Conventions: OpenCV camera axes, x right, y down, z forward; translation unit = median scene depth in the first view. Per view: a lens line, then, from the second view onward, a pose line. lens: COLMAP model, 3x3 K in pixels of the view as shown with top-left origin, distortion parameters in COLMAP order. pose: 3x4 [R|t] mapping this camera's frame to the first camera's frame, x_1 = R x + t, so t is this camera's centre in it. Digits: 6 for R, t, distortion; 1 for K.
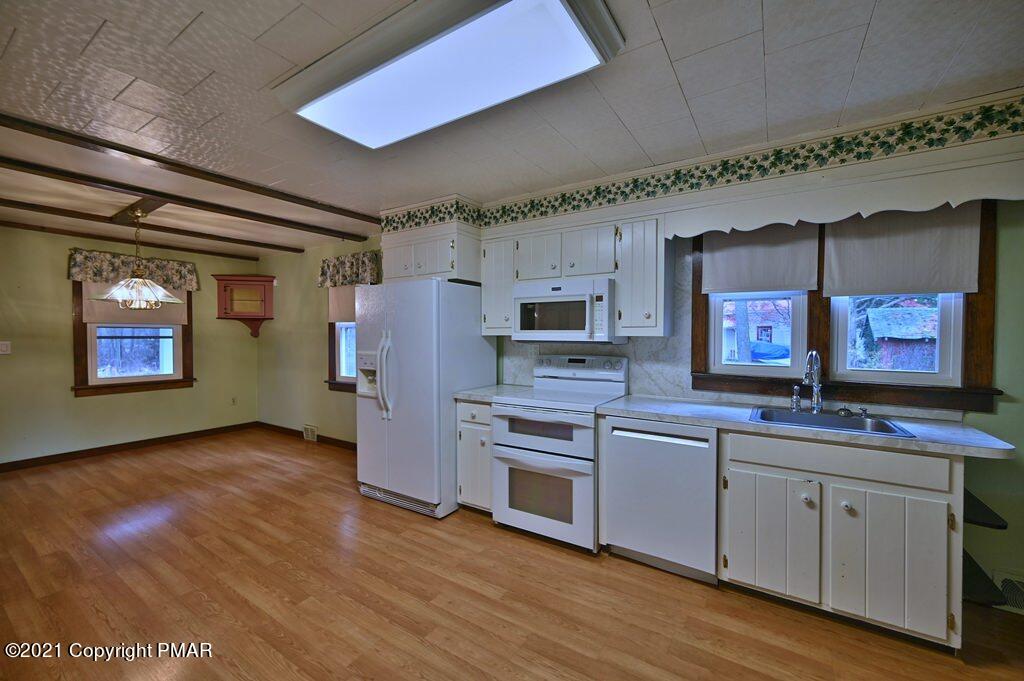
lens RADIAL K [[410.2, 0, 513.6], [0, 410.2, 337.4], [0, 0, 1]] dist [0.002814, 0.000629]
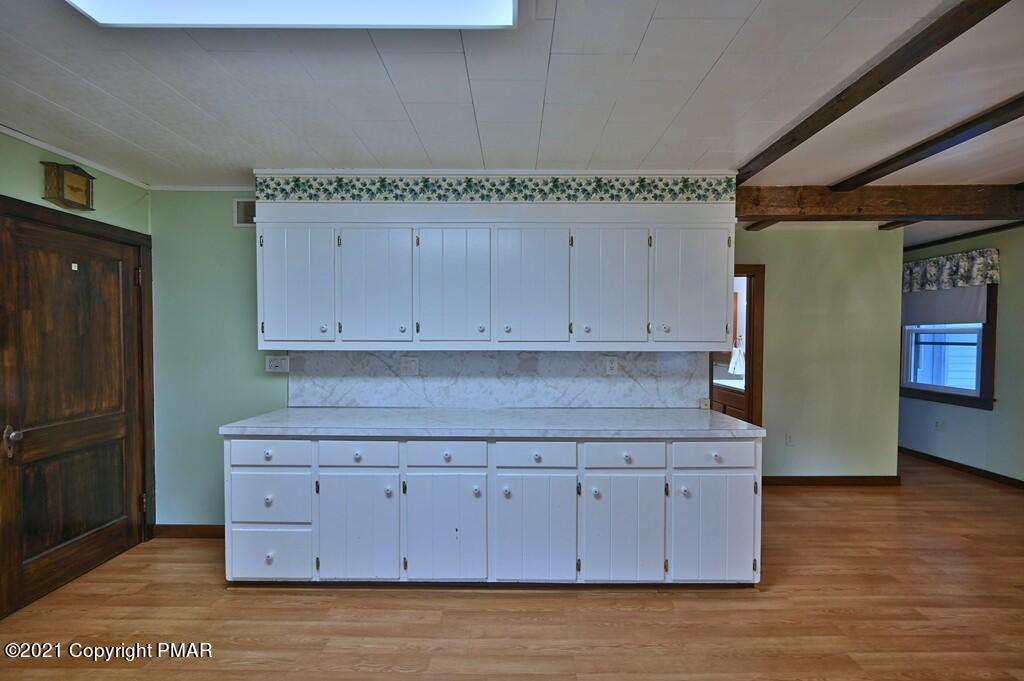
lens RADIAL K [[441.8, 0, 511.5], [0, 441.8, 346.5], [0, 0, 1]] dist [0.010788, 0.000065]
pose [[0.843423, -0.000287, 0.537250, -0.383949], [0.002062, 0.999994, -0.002704, -0.003764], [-0.537246, 0.003388, 0.843419, 0.251378]]
